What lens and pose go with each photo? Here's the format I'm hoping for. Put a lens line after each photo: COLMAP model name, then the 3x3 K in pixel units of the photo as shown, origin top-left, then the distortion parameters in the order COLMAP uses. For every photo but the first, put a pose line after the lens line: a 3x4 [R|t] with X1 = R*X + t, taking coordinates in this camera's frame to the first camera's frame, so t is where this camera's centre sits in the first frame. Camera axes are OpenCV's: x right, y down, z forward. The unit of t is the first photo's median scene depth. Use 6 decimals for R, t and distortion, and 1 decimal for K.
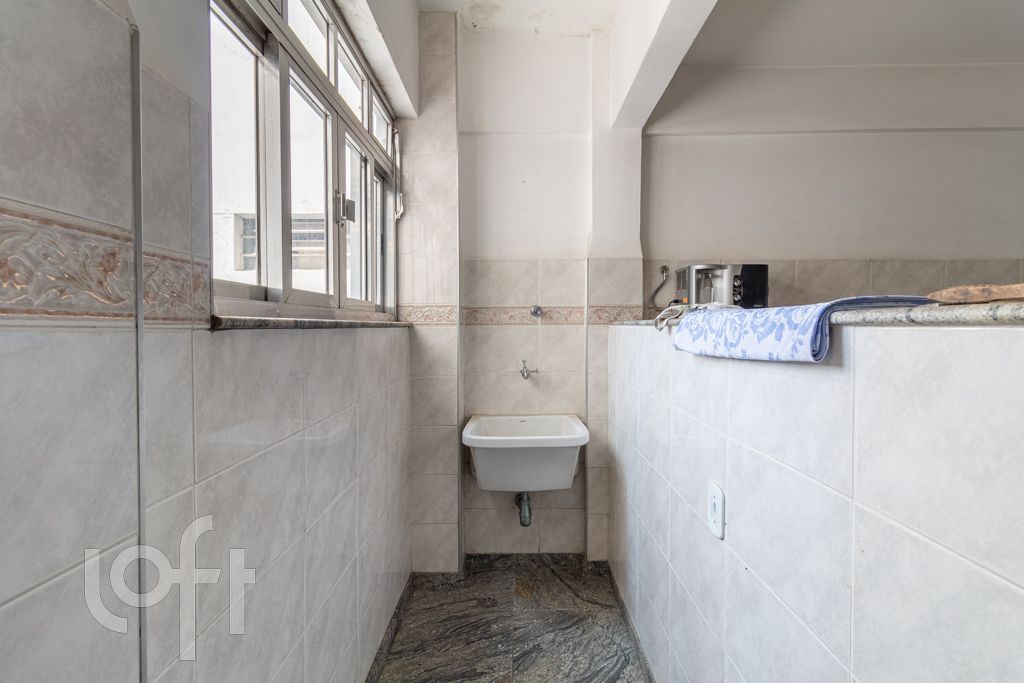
lens RADIAL K [[471.8, 0, 518.3], [0, 471.8, 335.2], [0, 0, 1]] dist [0.000141, 0.000686]
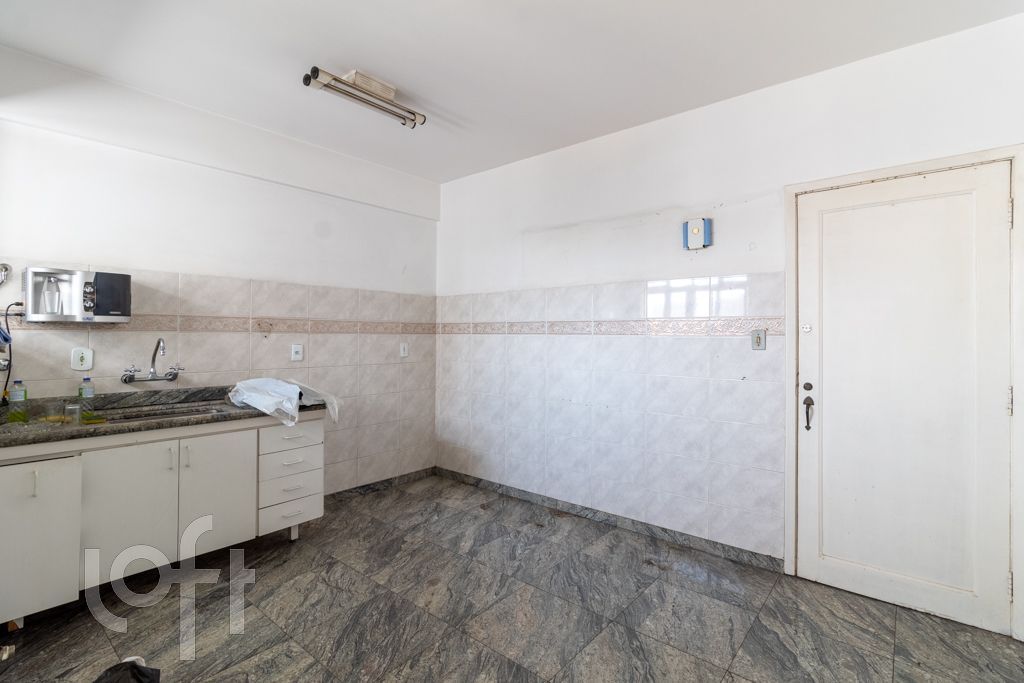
lens RADIAL K [[471.8, 0, 518.3], [0, 471.8, 335.2], [0, 0, 1]] dist [0.000141, 0.000686]
pose [[0.642767, 0.008014, 0.766020, 0.274967], [0.001778, 0.999927, -0.011954, 0.001876], [-0.766059, 0.009045, 0.642706, -0.360109]]
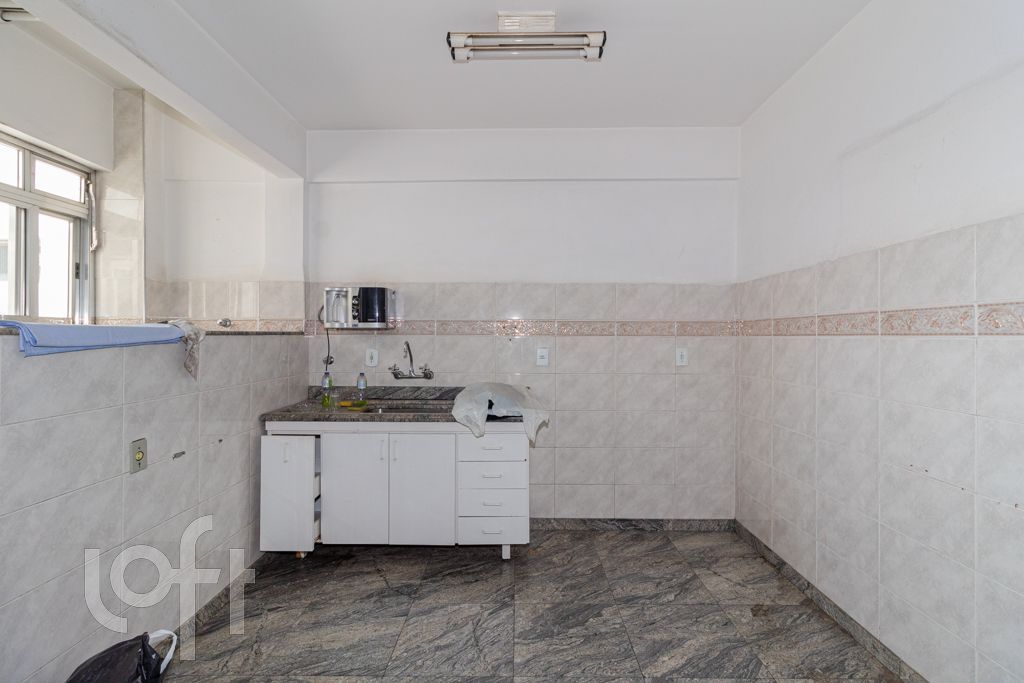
lens RADIAL K [[471.8, 0, 518.3], [0, 471.8, 335.2], [0, 0, 1]] dist [0.000141, 0.000686]
pose [[0.999959, 0.005828, -0.006944, 0.896701], [-0.005947, 0.999835, -0.017160, -0.001666], [0.006842, 0.017201, 0.999829, -0.261734]]
